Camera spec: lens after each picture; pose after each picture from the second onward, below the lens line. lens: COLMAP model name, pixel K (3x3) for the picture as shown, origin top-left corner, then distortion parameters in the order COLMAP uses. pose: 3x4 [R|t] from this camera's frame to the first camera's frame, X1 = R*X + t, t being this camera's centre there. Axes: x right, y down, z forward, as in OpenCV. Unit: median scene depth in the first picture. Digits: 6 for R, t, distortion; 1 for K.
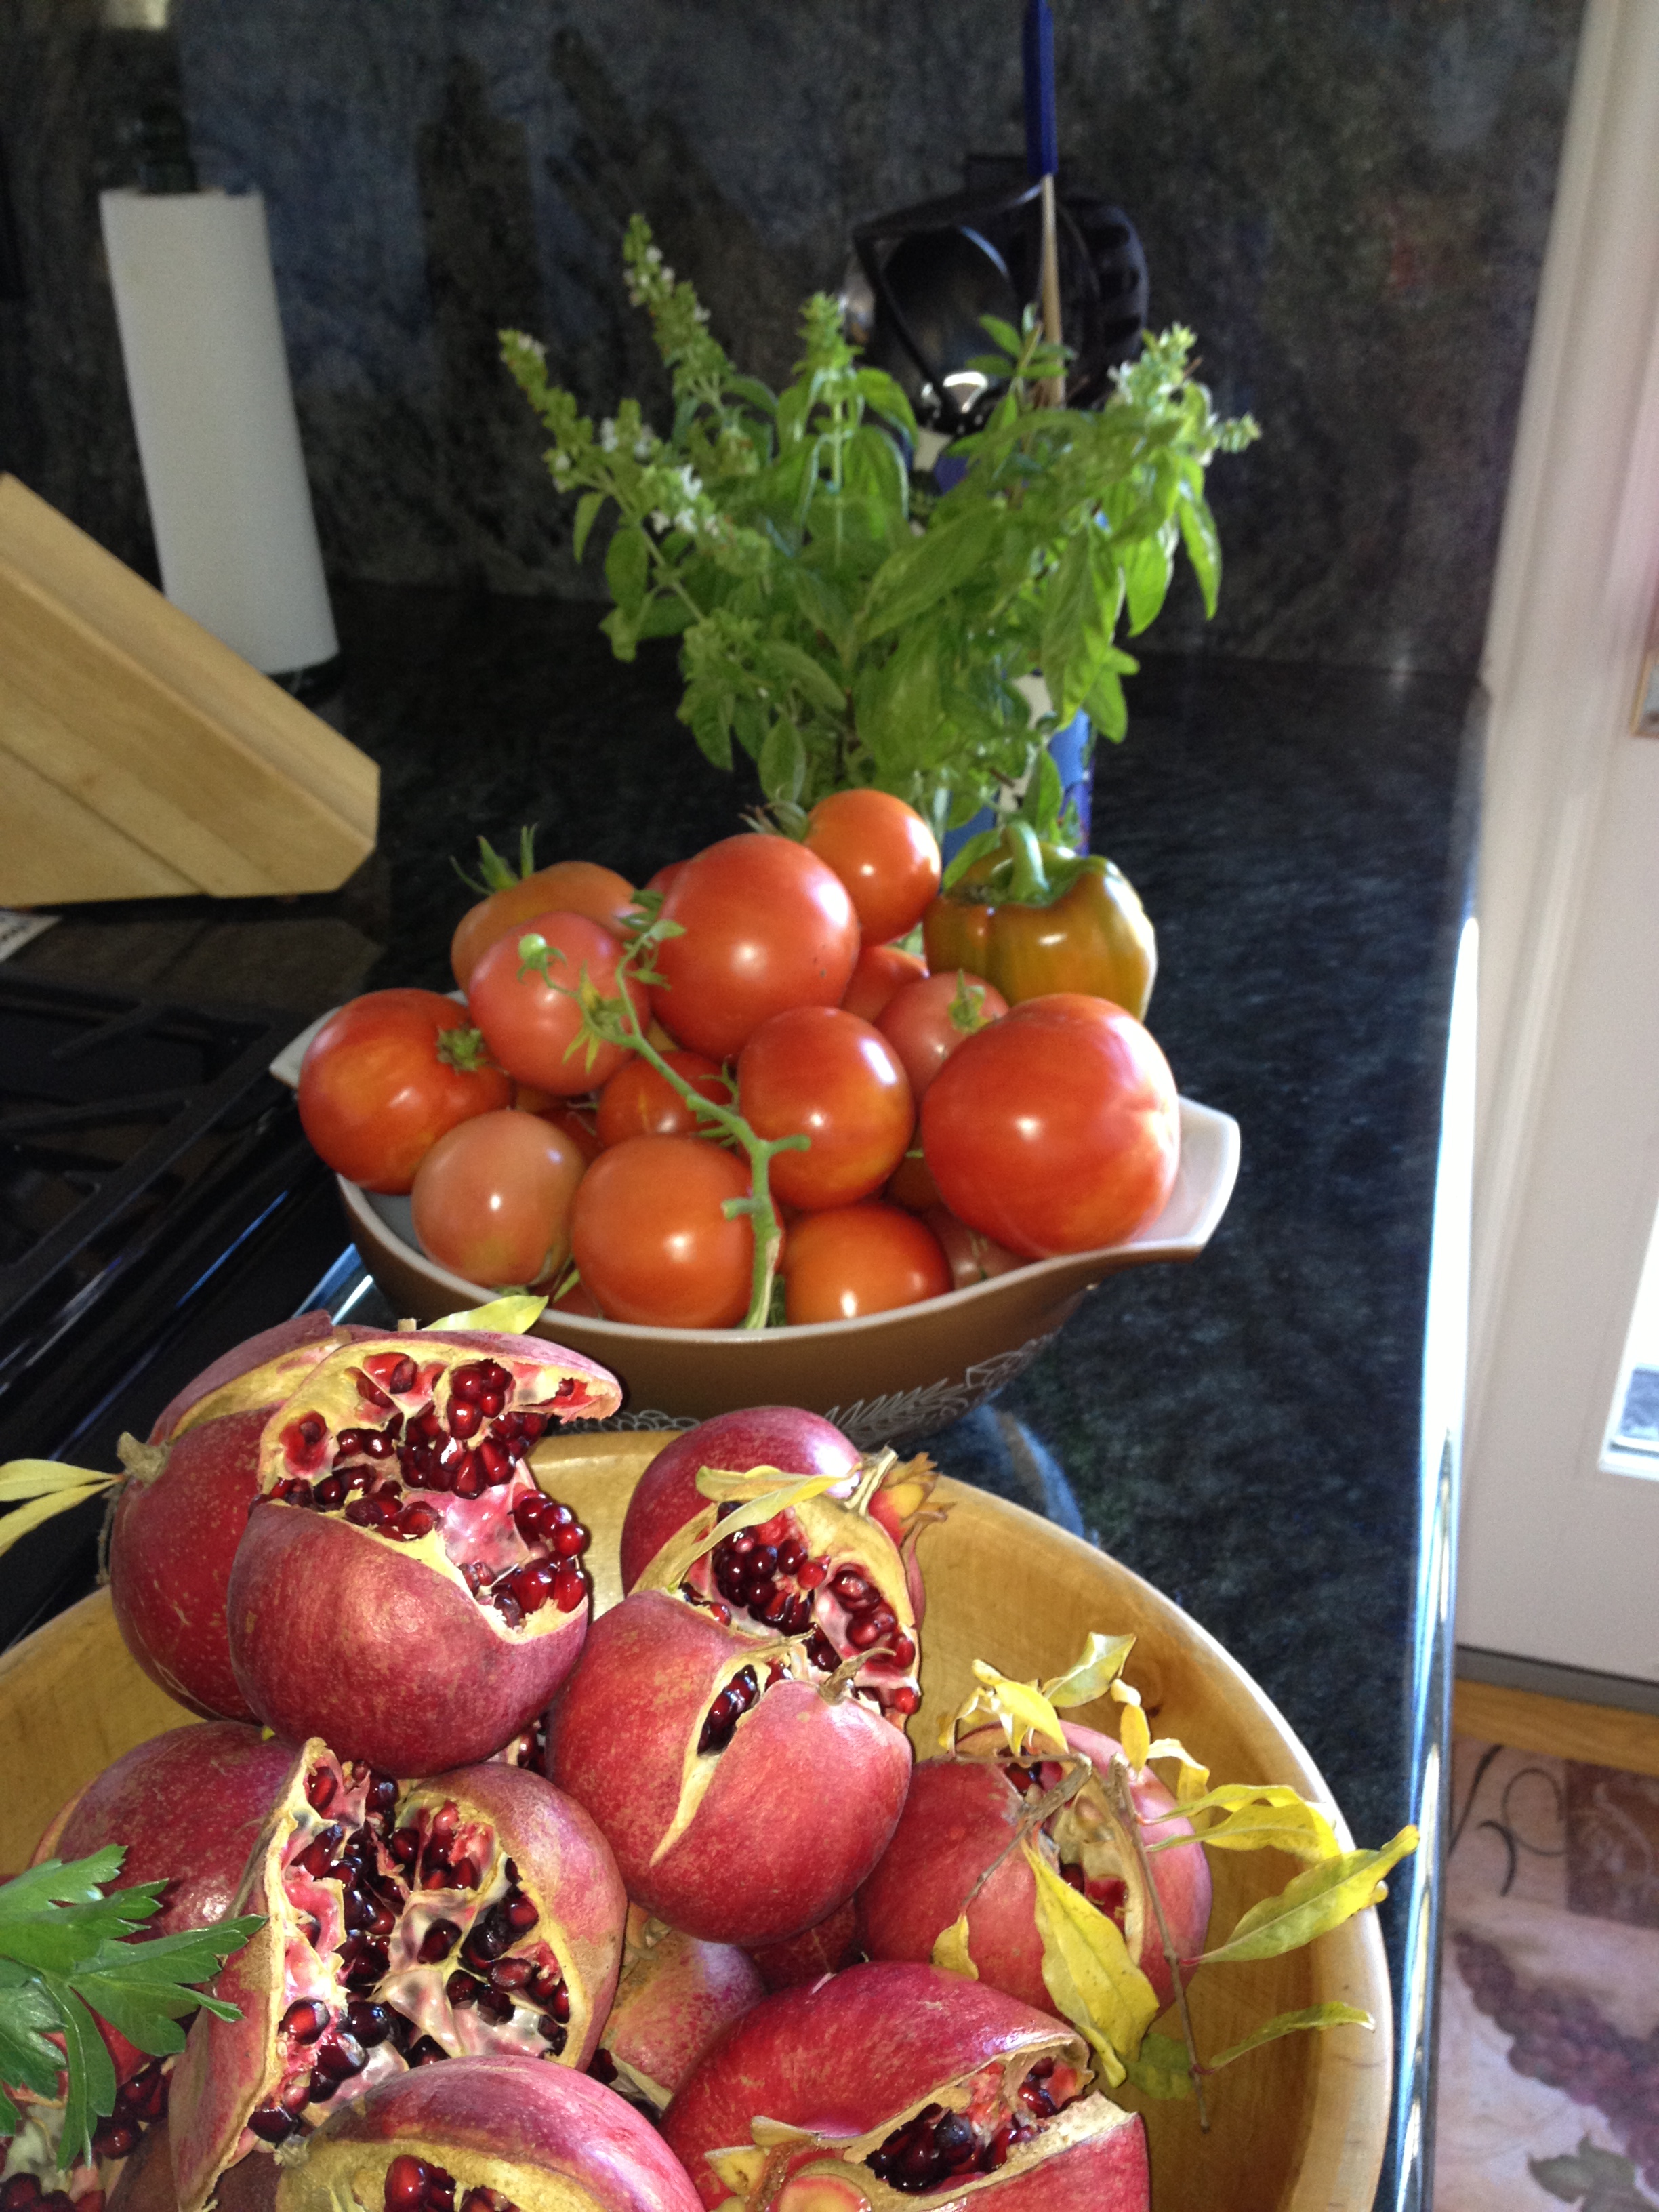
lens RADIAL K [[2144.7, 0, 829.8], [0, 2144.7, 1107.4], [0, 0, 1]] dist [0.022695, 0.000000]
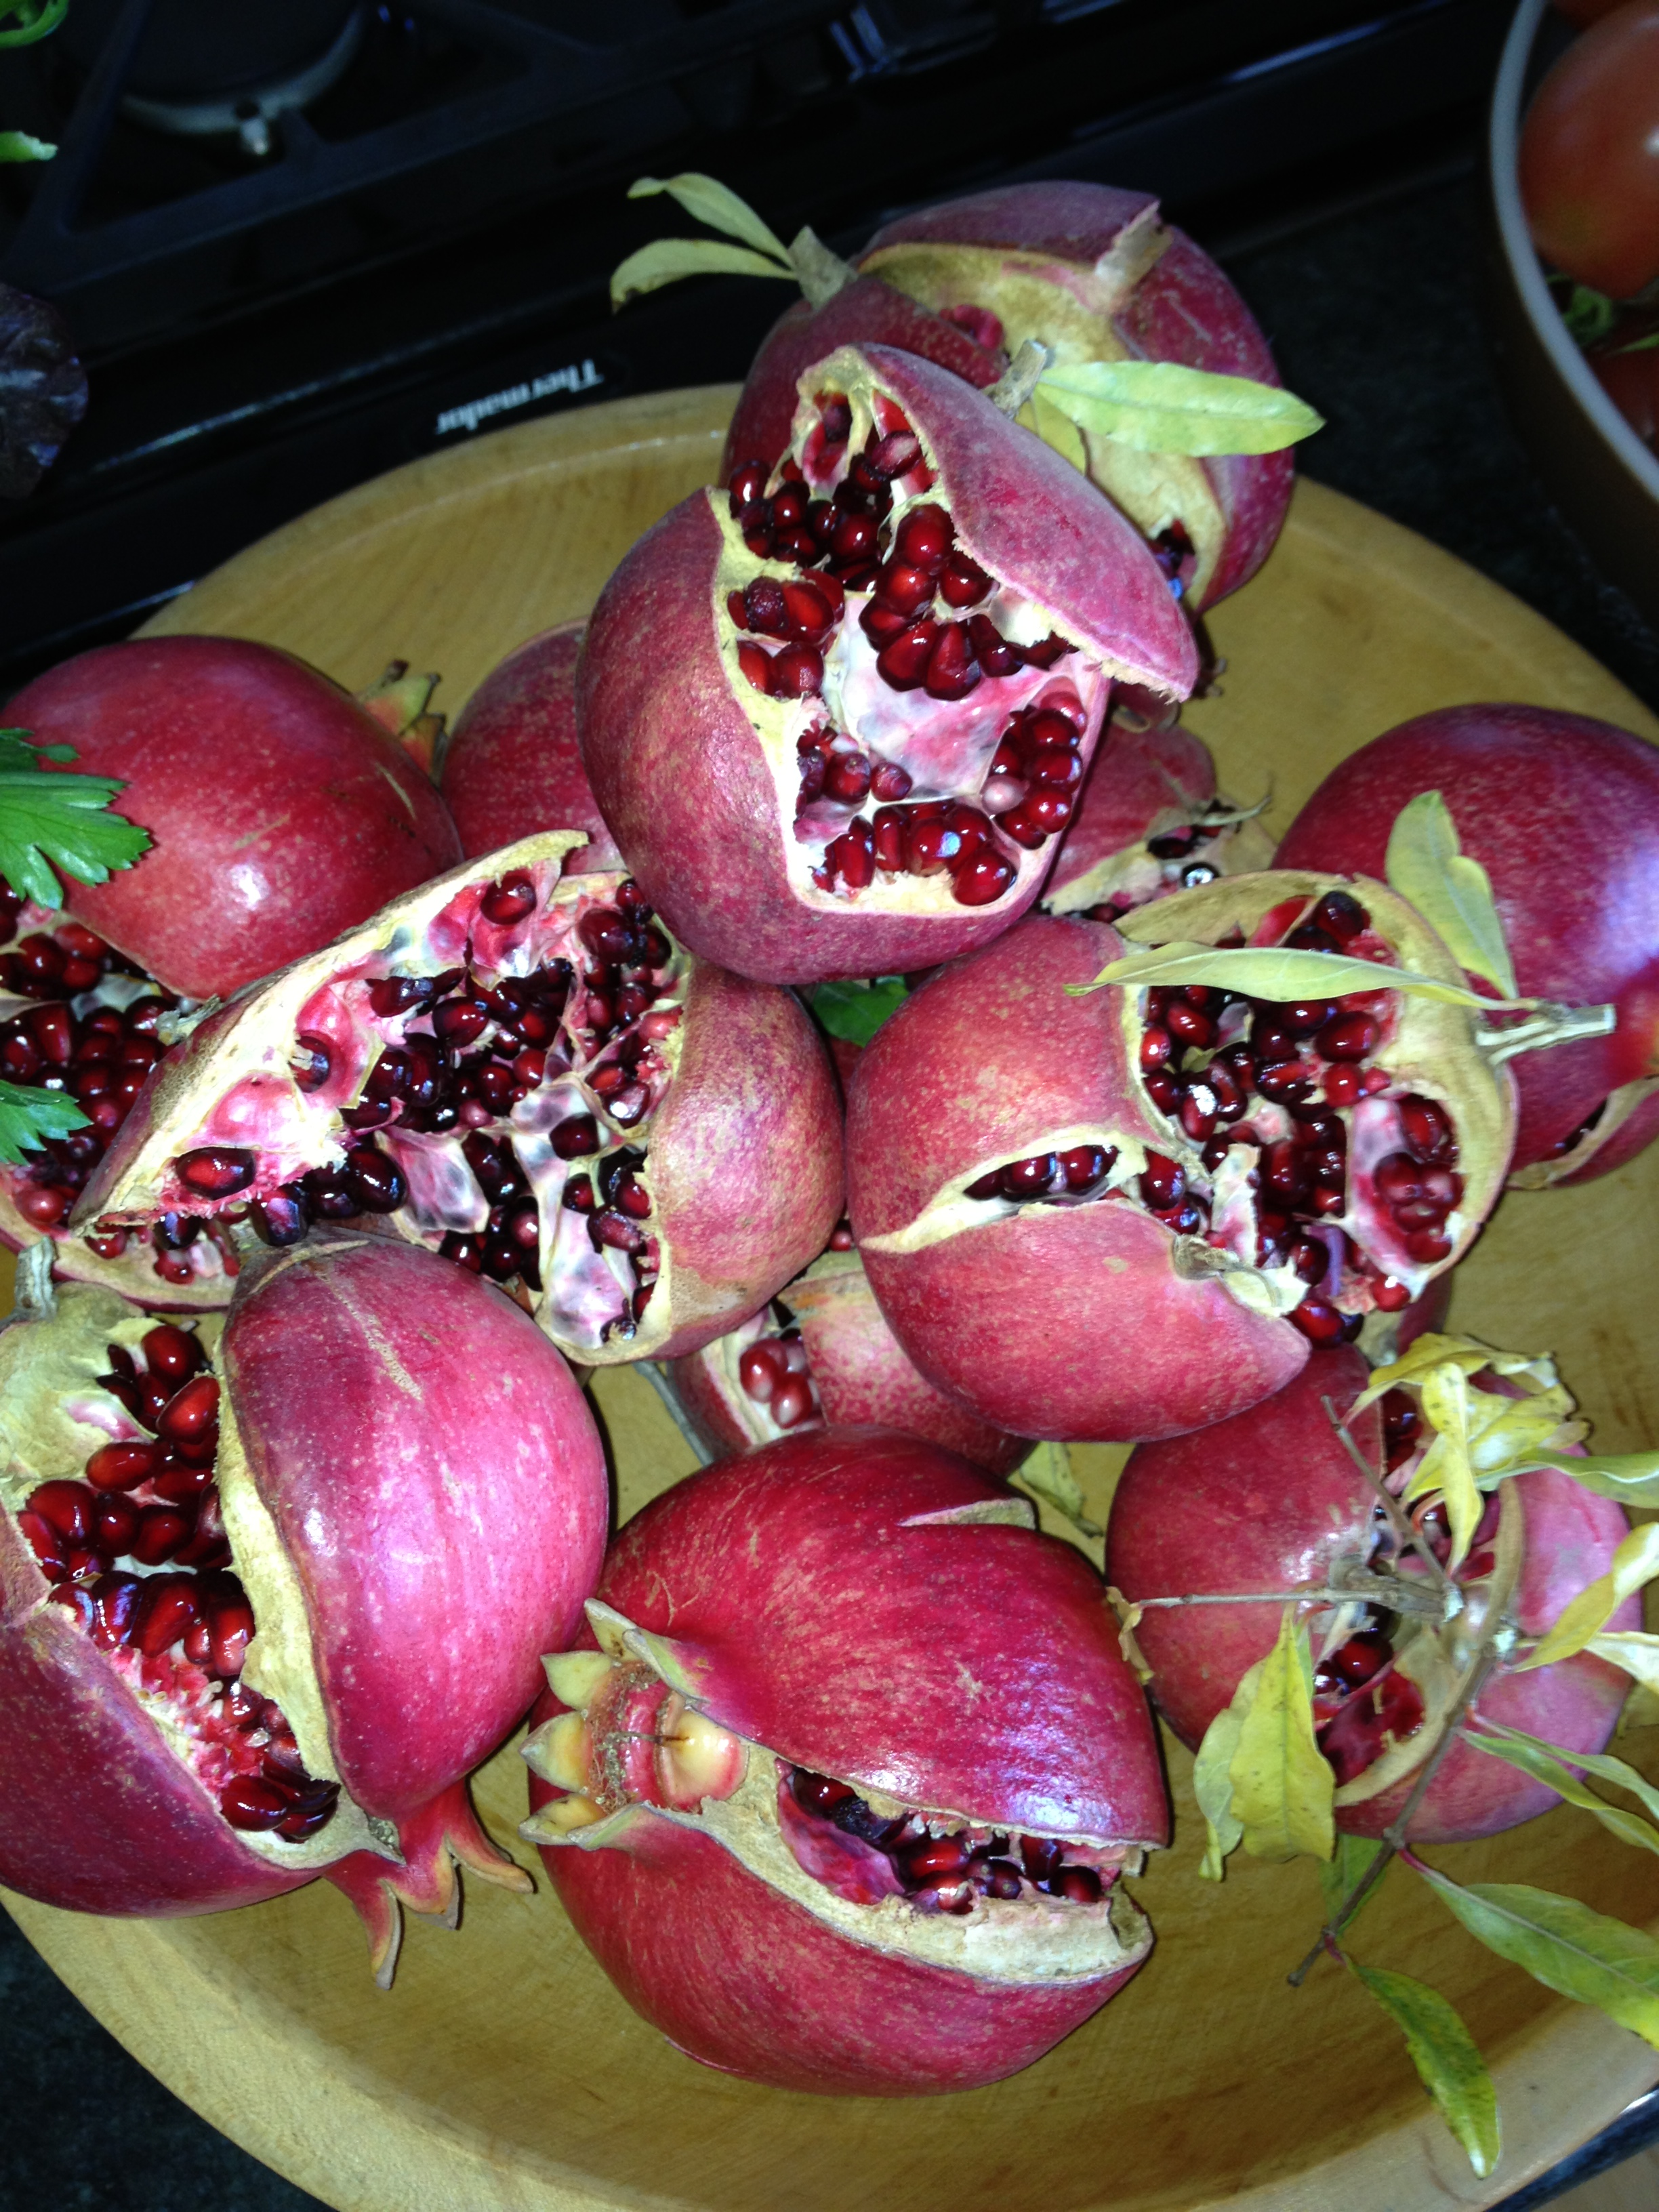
lens RADIAL K [[2144.7, 0, 829.4], [0, 2144.7, 1103.4], [0, 0, 1]] dist [0.022695, 0.000000]
pose [[0.640484, 0.692424, -0.332160, 0.113400], [-0.342402, 0.644617, 0.683542, -0.161281], [0.687417, -0.324065, 0.649954, 0.529222]]
